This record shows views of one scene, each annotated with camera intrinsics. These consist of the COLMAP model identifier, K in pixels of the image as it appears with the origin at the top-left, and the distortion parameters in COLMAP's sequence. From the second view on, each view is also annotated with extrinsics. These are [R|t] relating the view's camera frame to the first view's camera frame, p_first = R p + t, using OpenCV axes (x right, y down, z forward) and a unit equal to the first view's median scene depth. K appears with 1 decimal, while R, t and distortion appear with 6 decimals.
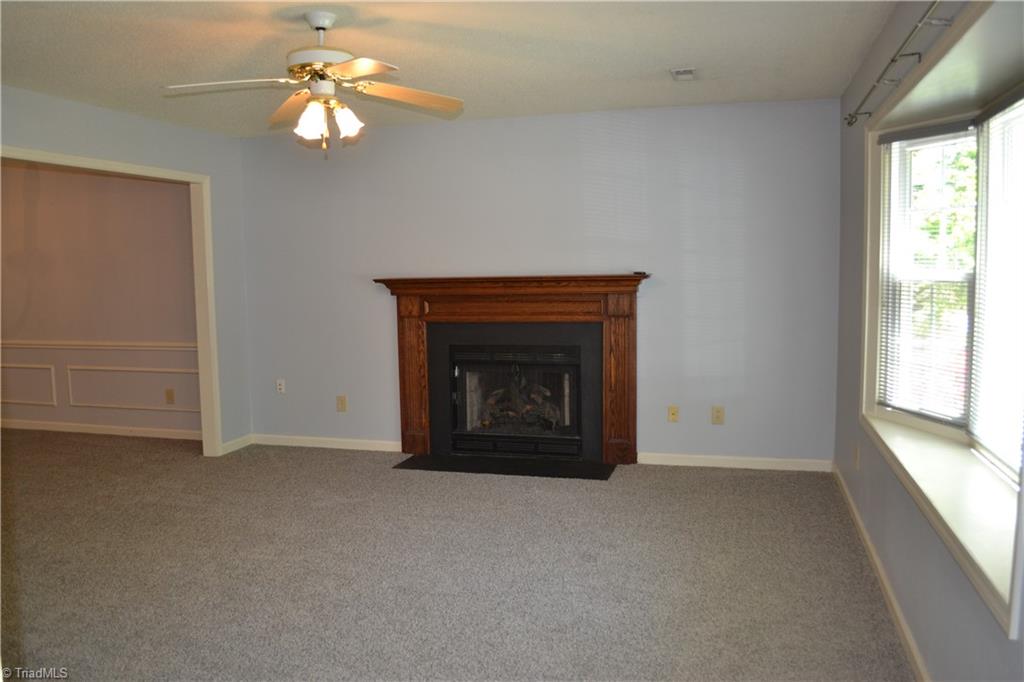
lens RADIAL K [[823.1, 0, 512.8], [0, 823.1, 339.2], [0, 0, 1]] dist [-0.083336, 0.007103]
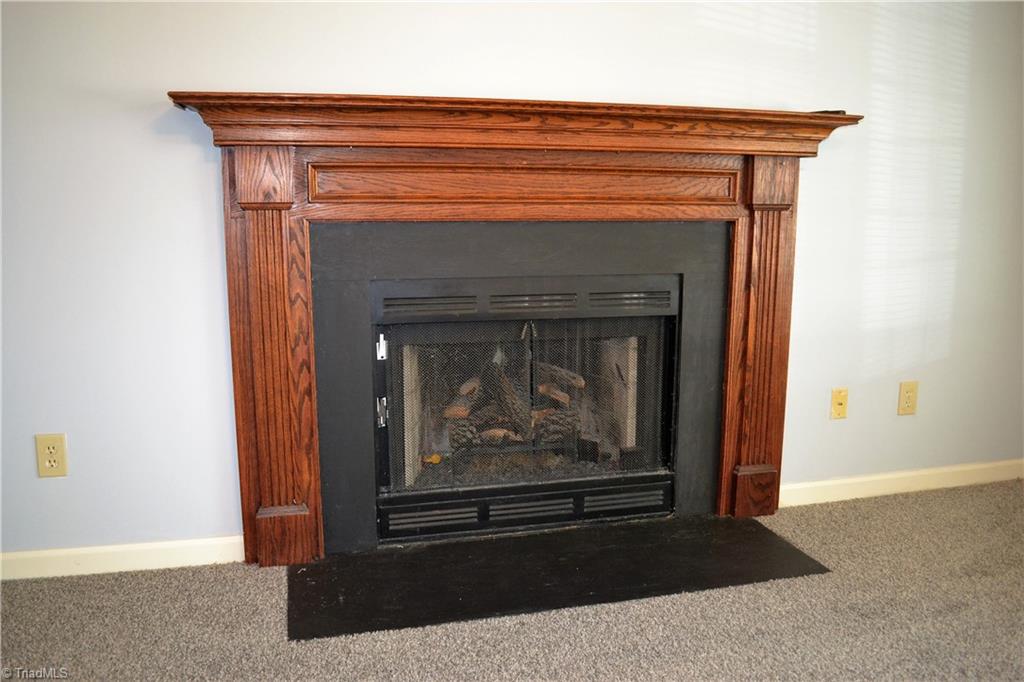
lens RADIAL K [[823.1, 0, 515.8], [0, 823.1, 342.2], [0, 0, 1]] dist [-0.083336, 0.007103]
pose [[0.863299, -0.064224, 0.500589, -0.222851], [0.026351, 0.996253, 0.082373, 0.005921], [-0.504004, -0.057922, 0.861757, 0.650157]]
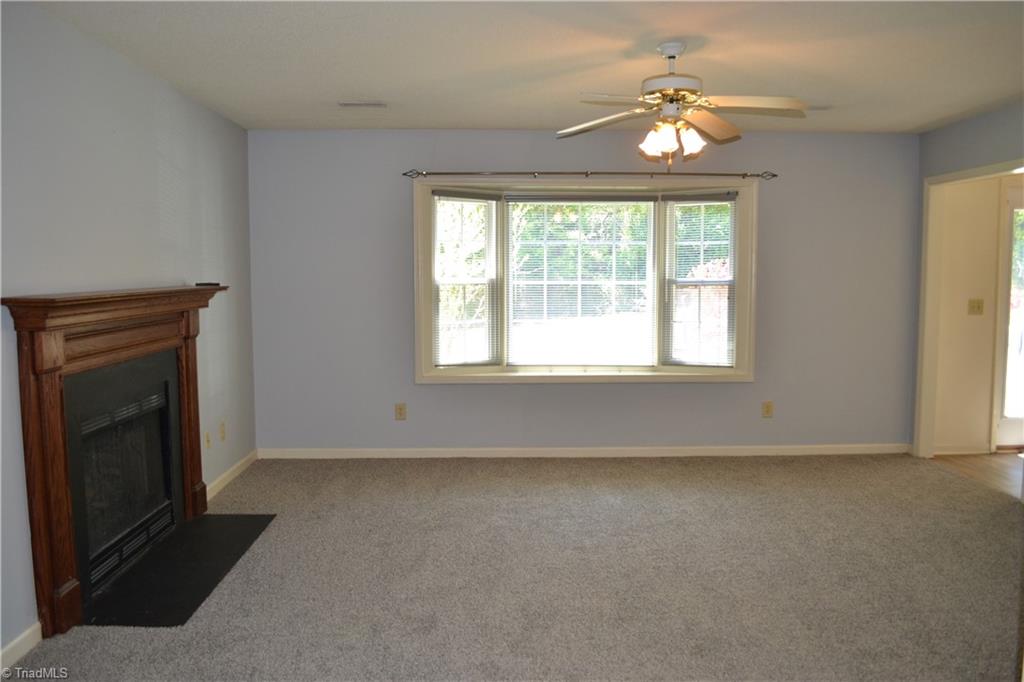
lens RADIAL K [[823.1, 0, 515.0], [0, 823.1, 339.6], [0, 0, 1]] dist [-0.083336, 0.007103]
pose [[-0.290677, -0.059452, 0.954972, -0.721837], [0.098491, 0.990907, 0.091668, -0.066242], [-0.951739, 0.120702, -0.282179, 0.893084]]
